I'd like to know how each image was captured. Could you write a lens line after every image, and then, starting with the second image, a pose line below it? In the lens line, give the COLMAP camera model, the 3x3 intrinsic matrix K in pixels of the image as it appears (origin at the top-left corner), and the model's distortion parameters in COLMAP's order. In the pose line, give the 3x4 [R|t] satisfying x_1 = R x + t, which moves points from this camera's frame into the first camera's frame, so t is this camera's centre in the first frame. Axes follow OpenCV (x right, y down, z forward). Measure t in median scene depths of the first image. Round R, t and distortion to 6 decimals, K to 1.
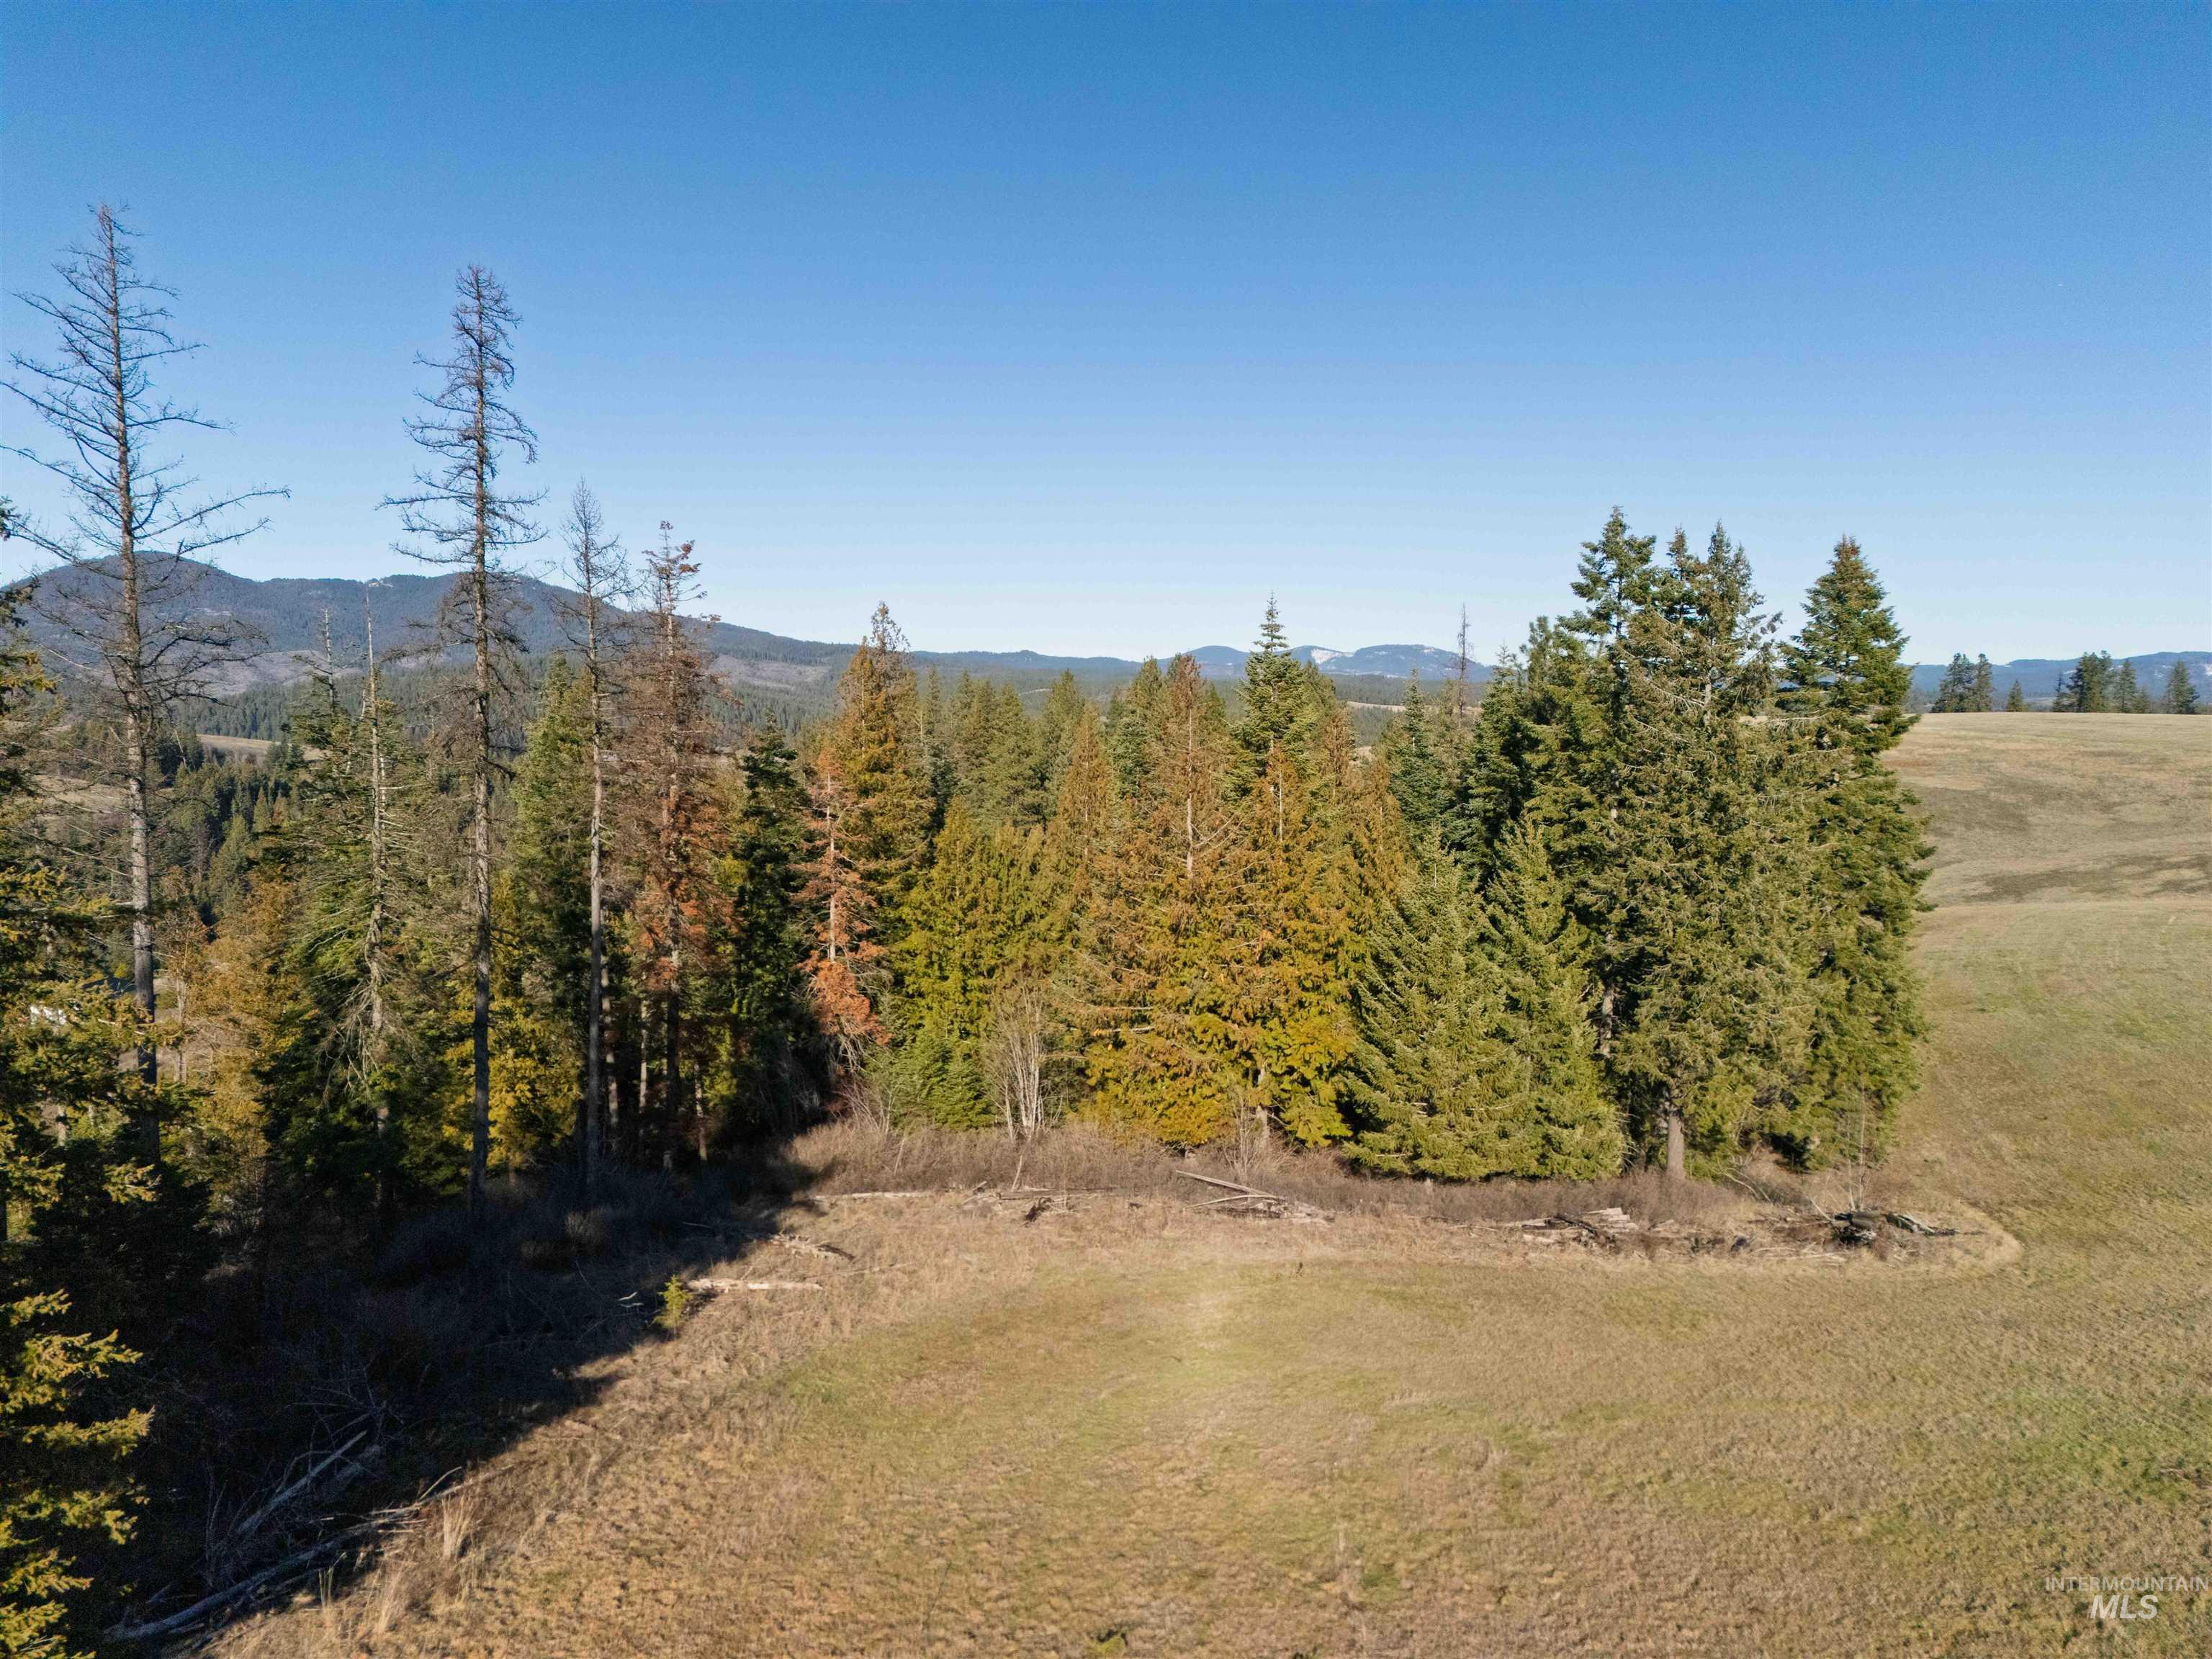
lens RADIAL K [[1594.7, 0, 1104.4], [0, 1594.7, 825.8], [0, 0, 1]] dist [0.028054, -0.004768]
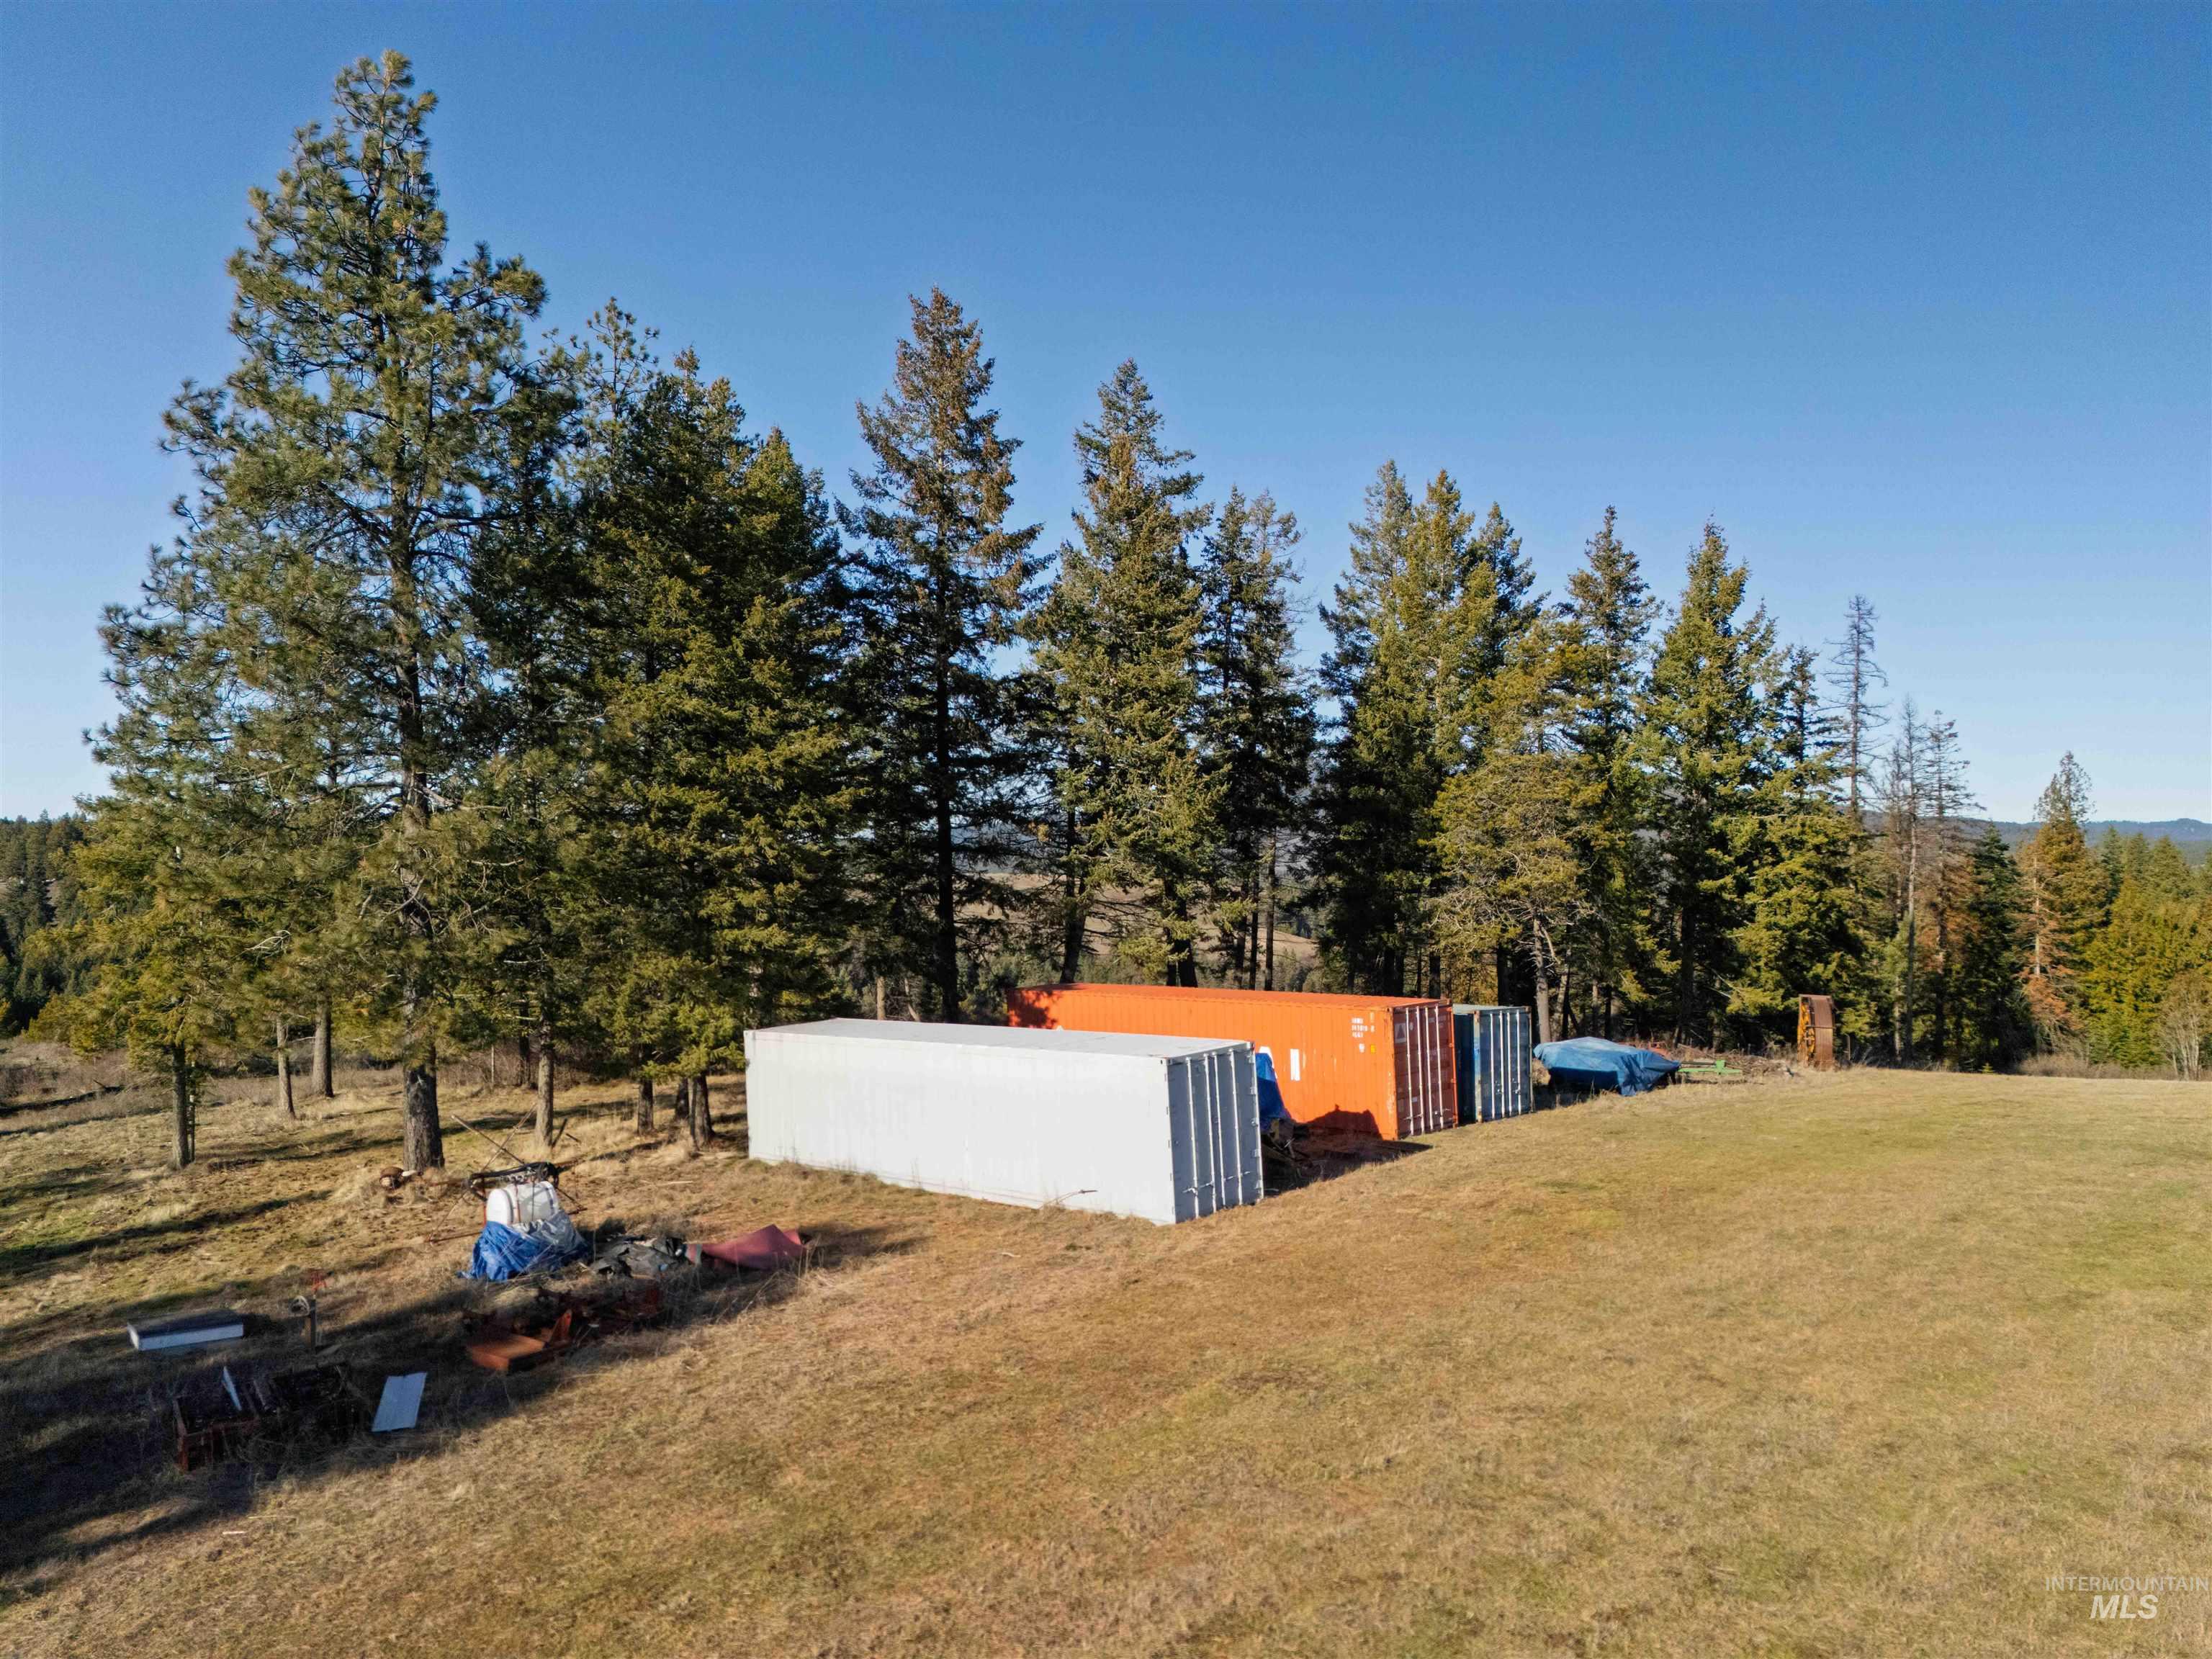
lens RADIAL K [[1594.7, 0, 1114.1], [0, 1594.7, 818.4], [0, 0, 1]] dist [0.028054, -0.004768]
pose [[0.804903, -0.021920, -0.593001, 0.039530], [-0.049052, 0.993440, -0.103303, 0.129863], [0.591375, 0.112236, 0.798548, -0.778242]]
